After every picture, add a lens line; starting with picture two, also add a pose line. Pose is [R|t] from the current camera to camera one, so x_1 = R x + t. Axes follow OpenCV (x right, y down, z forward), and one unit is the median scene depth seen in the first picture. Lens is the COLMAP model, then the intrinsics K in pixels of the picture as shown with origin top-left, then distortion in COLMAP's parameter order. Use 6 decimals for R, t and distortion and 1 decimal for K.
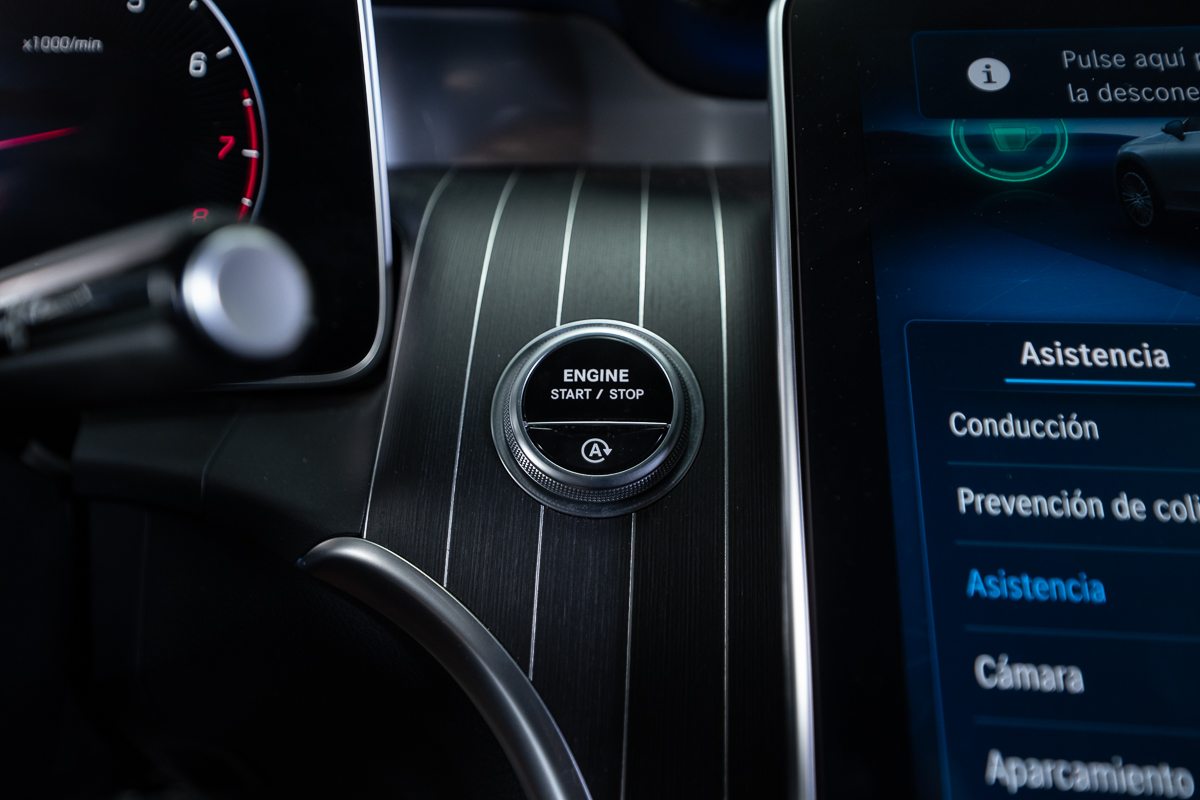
lens RADIAL K [[821.1, 0, 601.9], [0, 821.1, 389.9], [0, 0, 1]] dist [-0.002304, -0.000710]
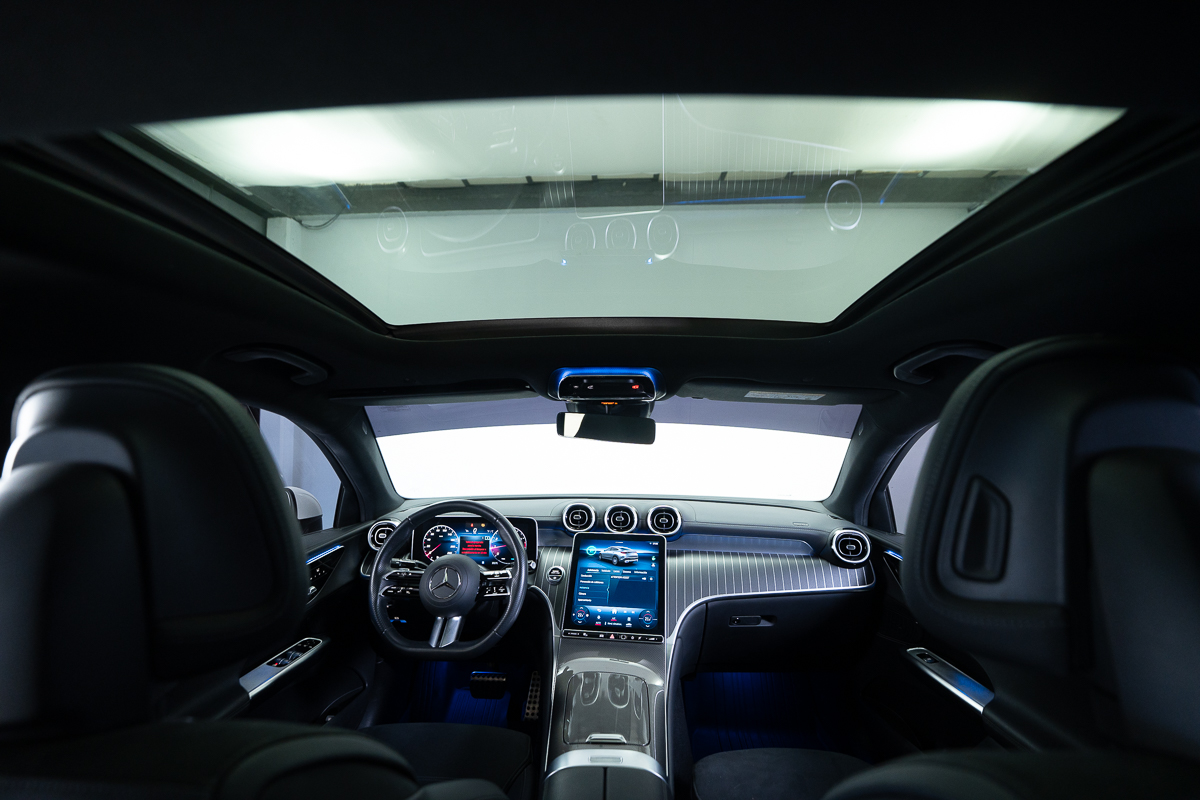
lens RADIAL K [[483.7, 0, 597.5], [0, 483.7, 399.7], [0, 0, 1]] dist [-0.029274, 0.000714]
pose [[0.998394, 0.011603, -0.055442, 0.934705], [-0.032268, 0.920947, -0.388351, 0.376811], [0.046553, 0.389516, 0.919842, -6.139647]]
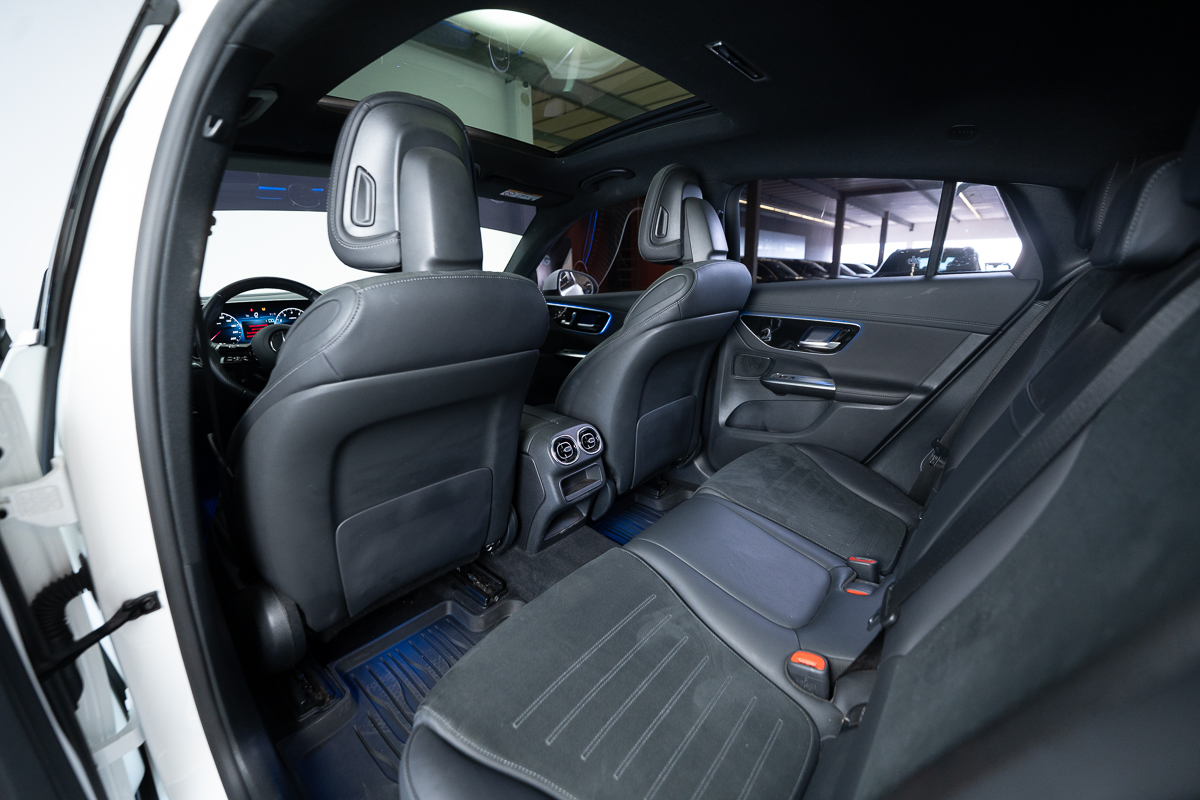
lens RADIAL K [[483.7, 0, 602.7], [0, 483.7, 402.2], [0, 0, 1]] dist [-0.029274, 0.000714]
pose [[0.647022, -0.192360, 0.737807, -3.483763], [0.270901, 0.962514, 0.013377, 2.120527], [-0.712723, 0.191218, 0.674879, -7.490401]]
